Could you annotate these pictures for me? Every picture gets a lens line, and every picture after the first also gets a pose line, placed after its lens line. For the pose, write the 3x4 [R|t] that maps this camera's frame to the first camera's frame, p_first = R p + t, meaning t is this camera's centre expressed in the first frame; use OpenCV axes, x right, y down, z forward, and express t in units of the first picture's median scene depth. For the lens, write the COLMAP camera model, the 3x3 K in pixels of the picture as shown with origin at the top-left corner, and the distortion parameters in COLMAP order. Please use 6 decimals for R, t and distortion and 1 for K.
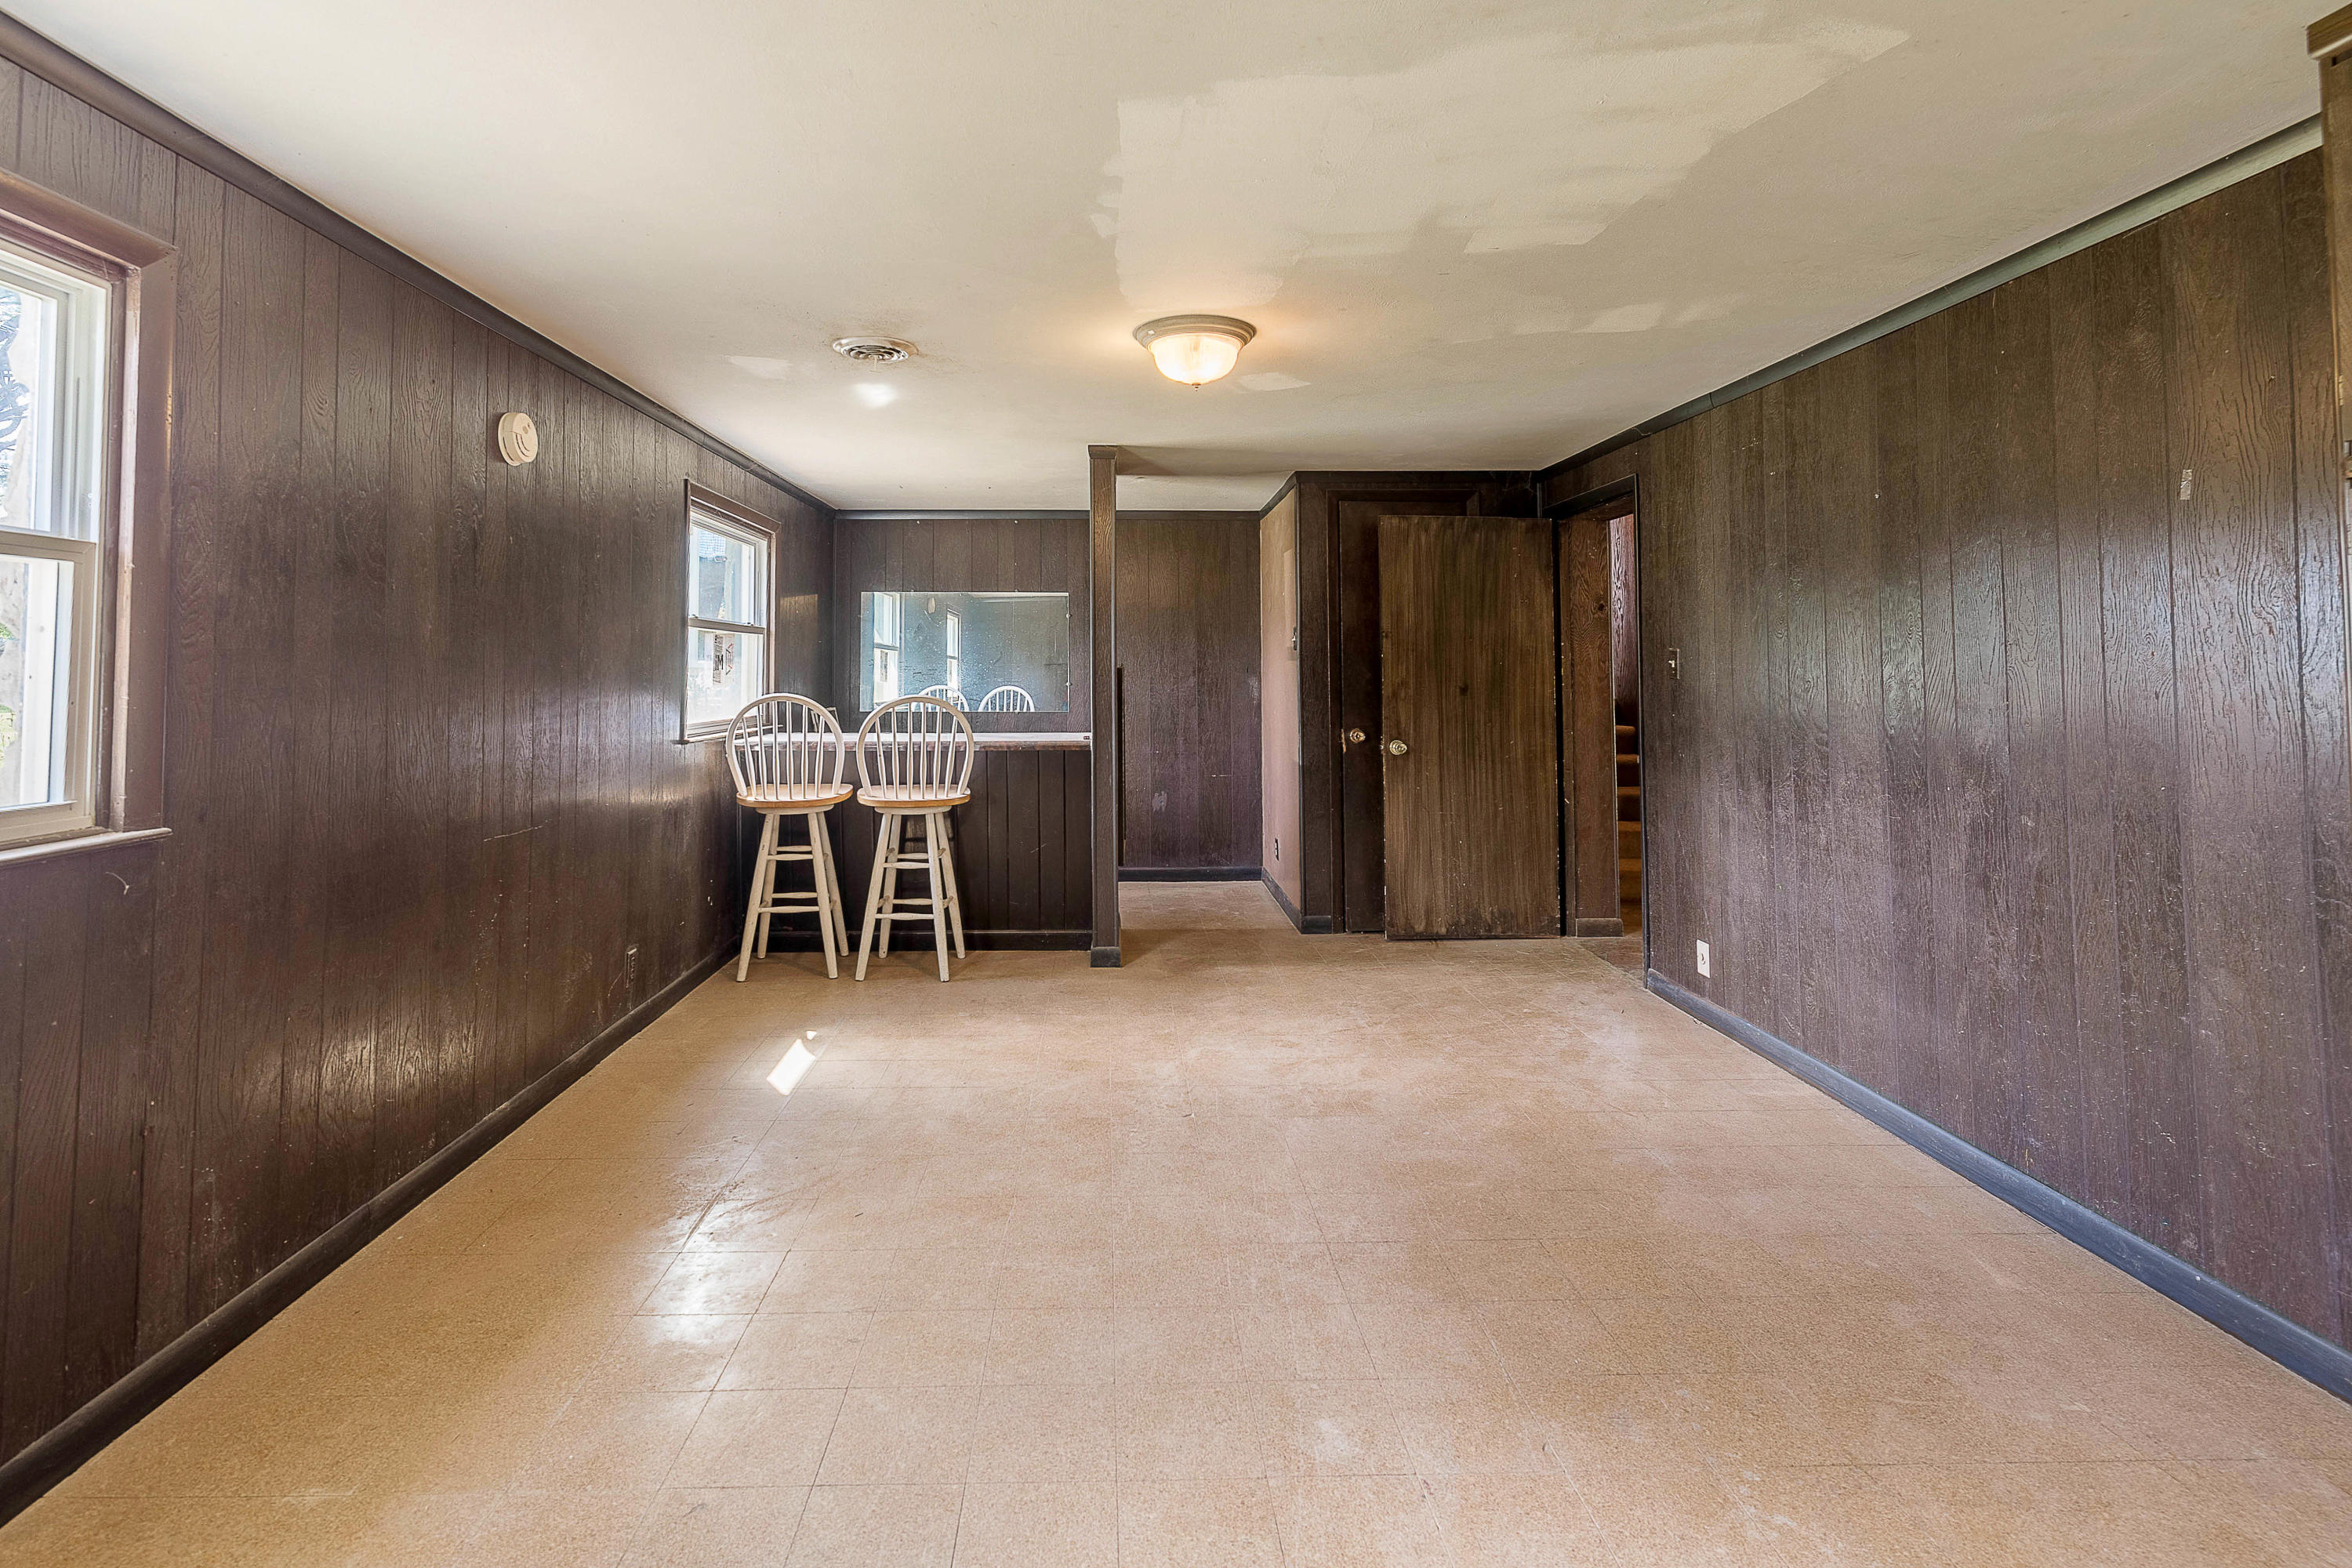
lens RADIAL K [[1026.0, 0, 1313.5], [0, 1026.0, 660.6], [0, 0, 1]] dist [0.001592, 0.000212]
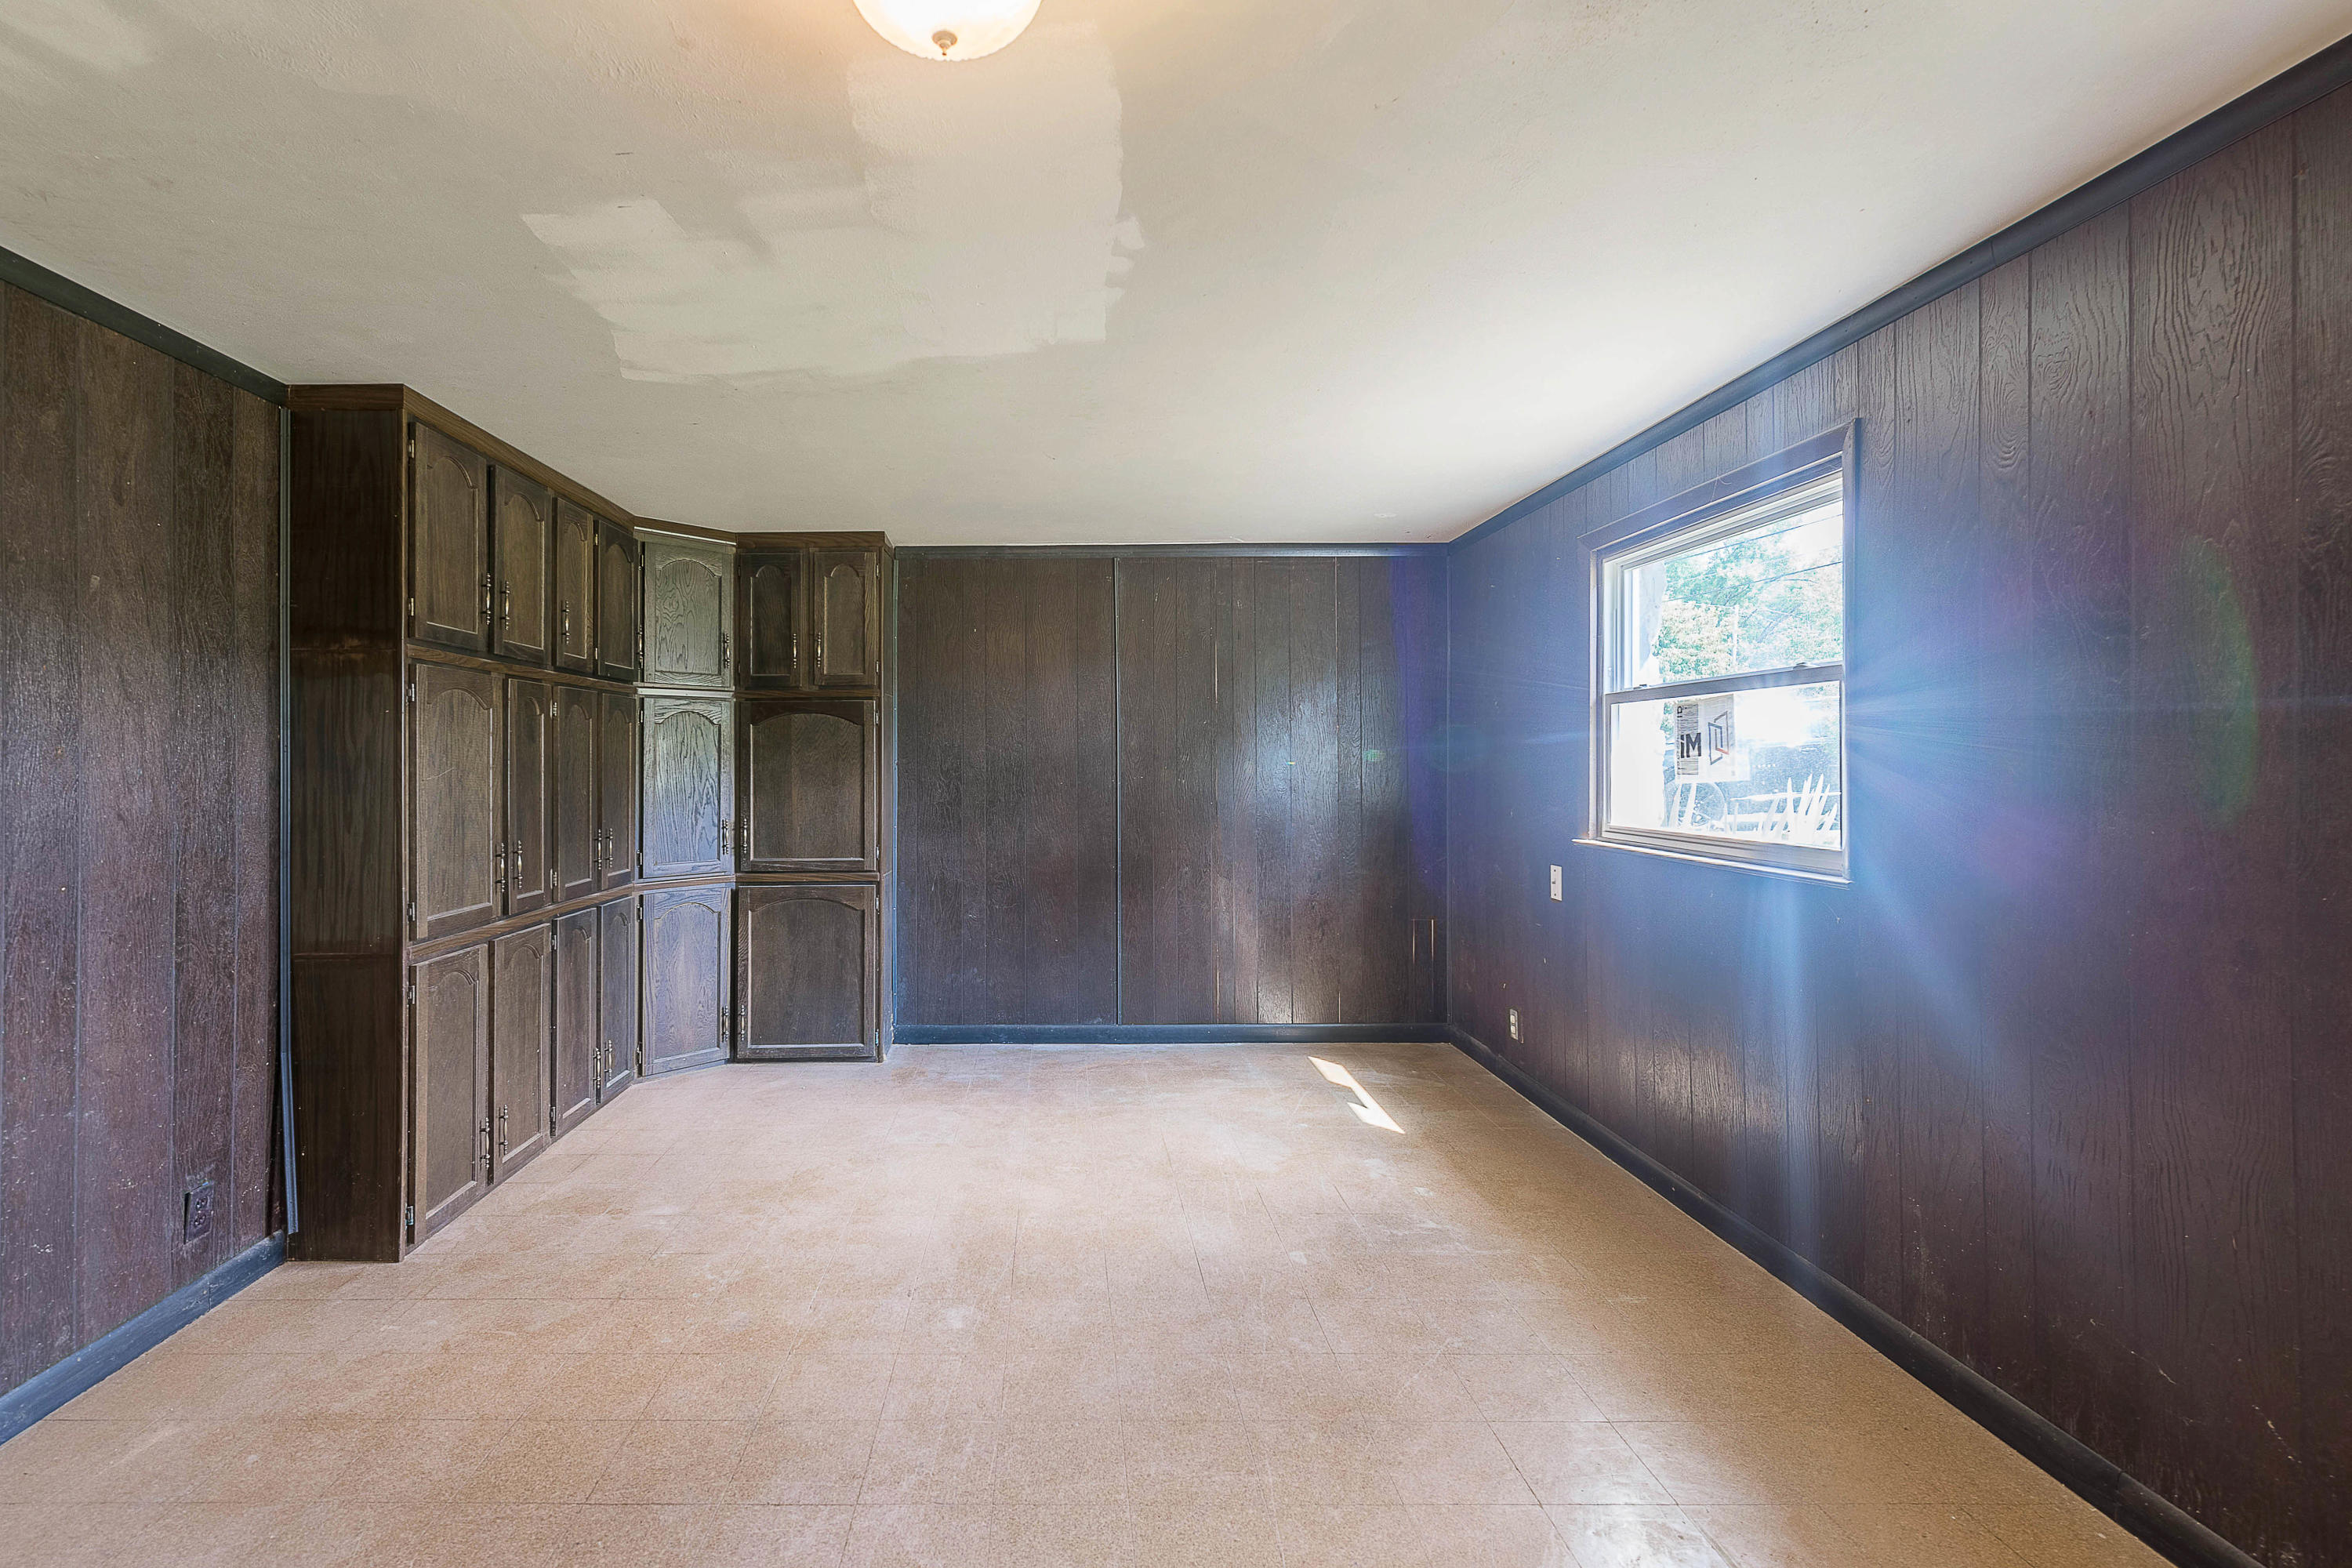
lens RADIAL K [[1026.0, 0, 1171.7], [0, 1026.0, 771.0], [0, 0, 1]] dist [0.001592, 0.000212]
pose [[-0.995760, 0.006303, 0.091768, -0.332263], [0.005510, 0.999945, -0.008887, 0.027121], [-0.091819, -0.008344, -0.995741, 1.950611]]
